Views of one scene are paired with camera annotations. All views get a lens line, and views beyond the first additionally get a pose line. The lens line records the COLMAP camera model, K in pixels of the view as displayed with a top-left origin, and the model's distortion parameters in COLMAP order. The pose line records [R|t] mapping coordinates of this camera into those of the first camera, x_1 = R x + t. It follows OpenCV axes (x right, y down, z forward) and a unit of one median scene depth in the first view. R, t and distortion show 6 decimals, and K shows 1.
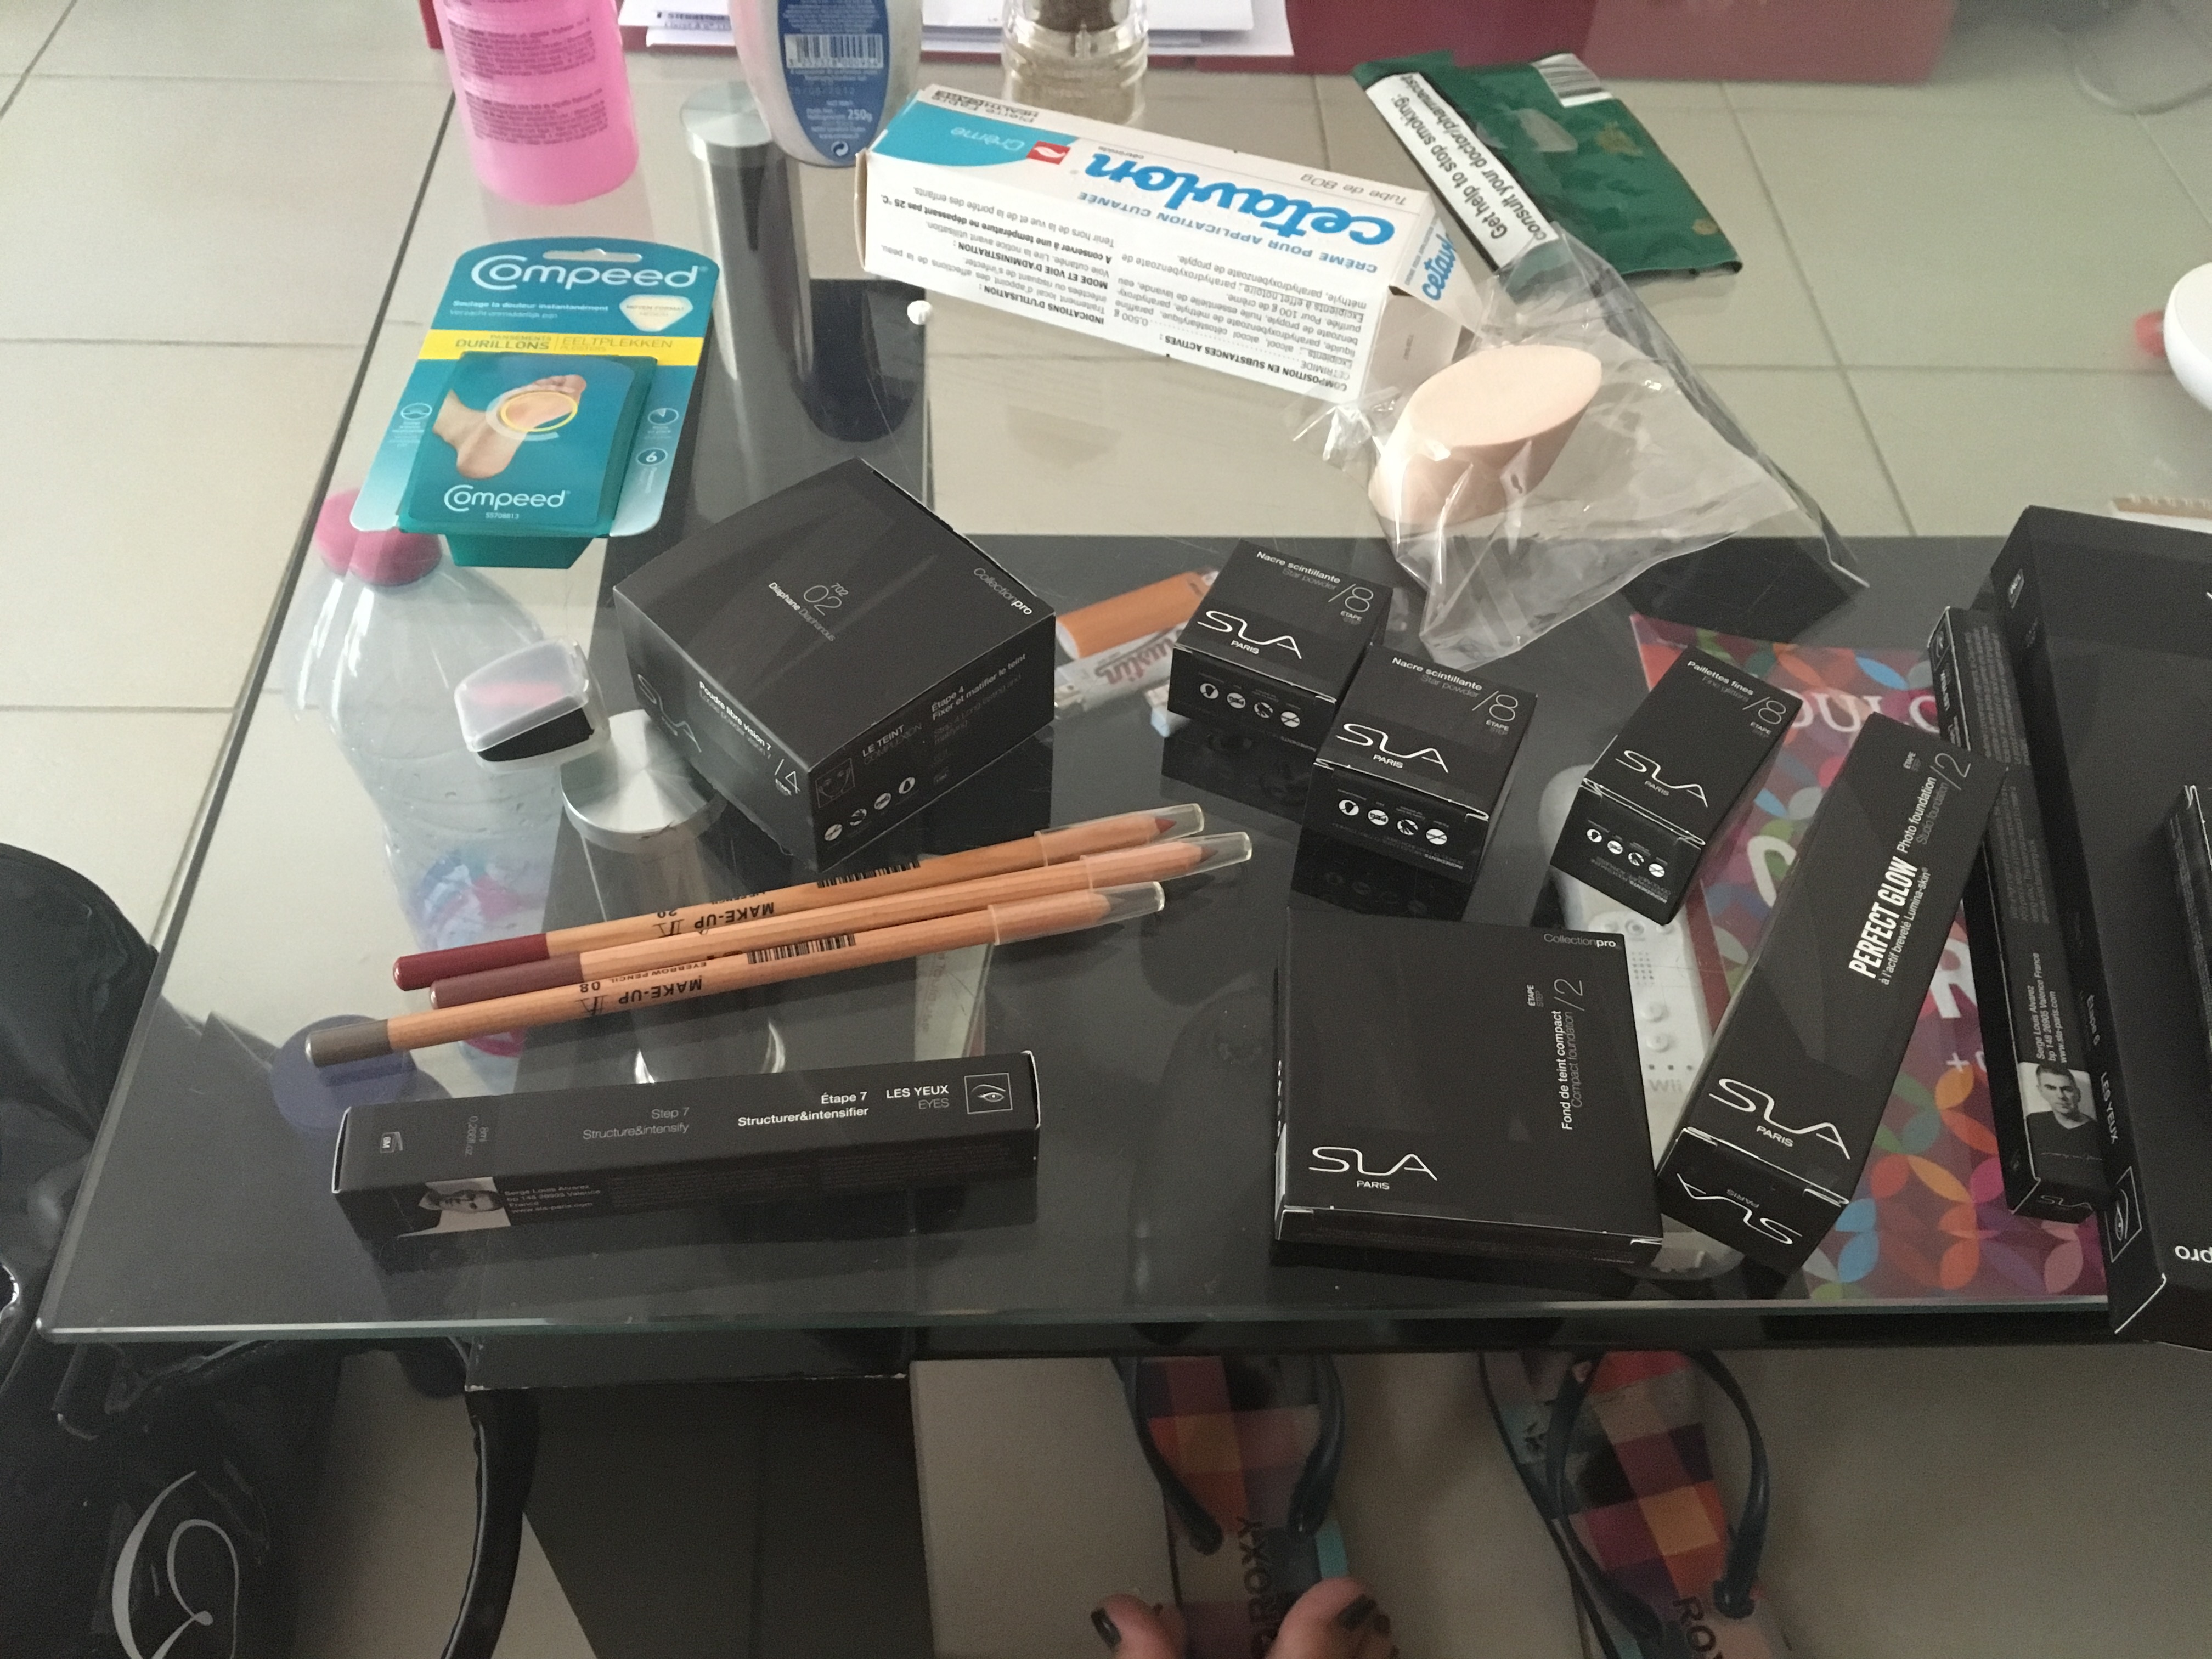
lens RADIAL K [[1896.4, 0, 1106.0], [0, 1896.4, 829.5], [0, 0, 1]] dist [0.076563, -0.122179]
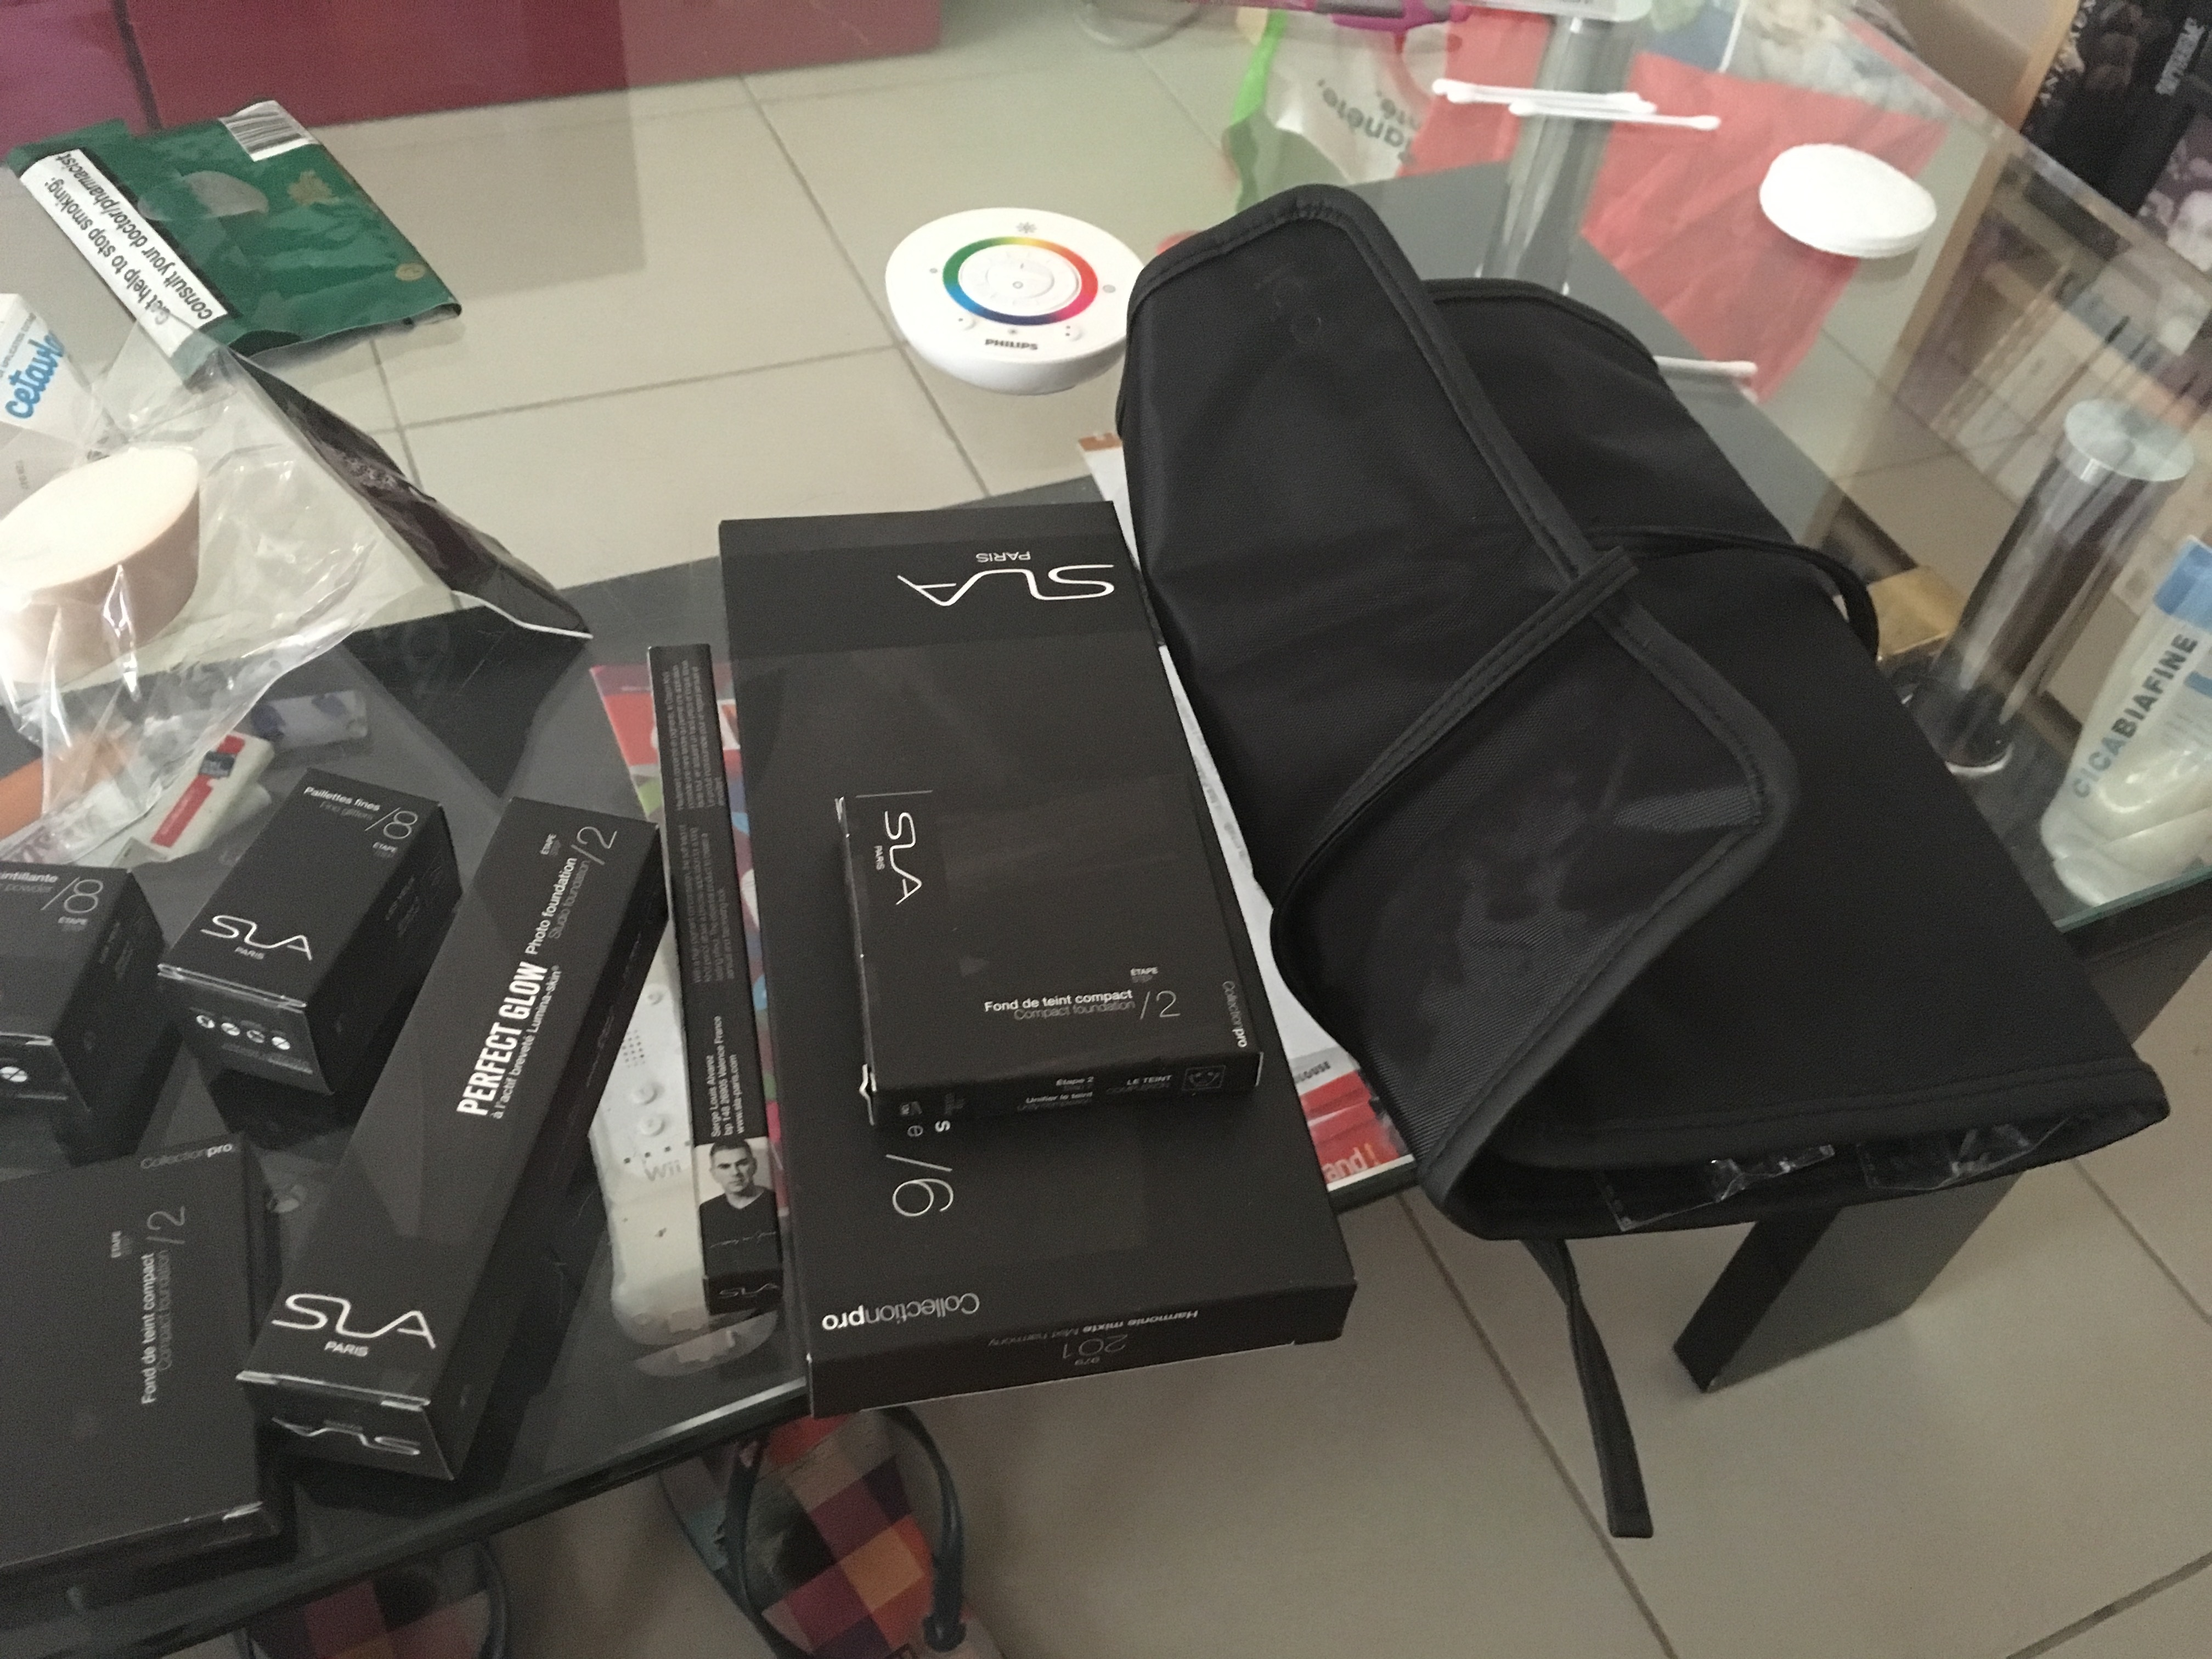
lens RADIAL K [[1896.4, 0, 1106.0], [0, 1896.4, 829.5], [0, 0, 1]] dist [0.076563, -0.122179]
pose [[0.923994, -0.254970, 0.284999, 0.307207], [0.255532, 0.966135, 0.035880, -0.005890], [-0.284496, 0.039674, 0.957856, 0.042894]]
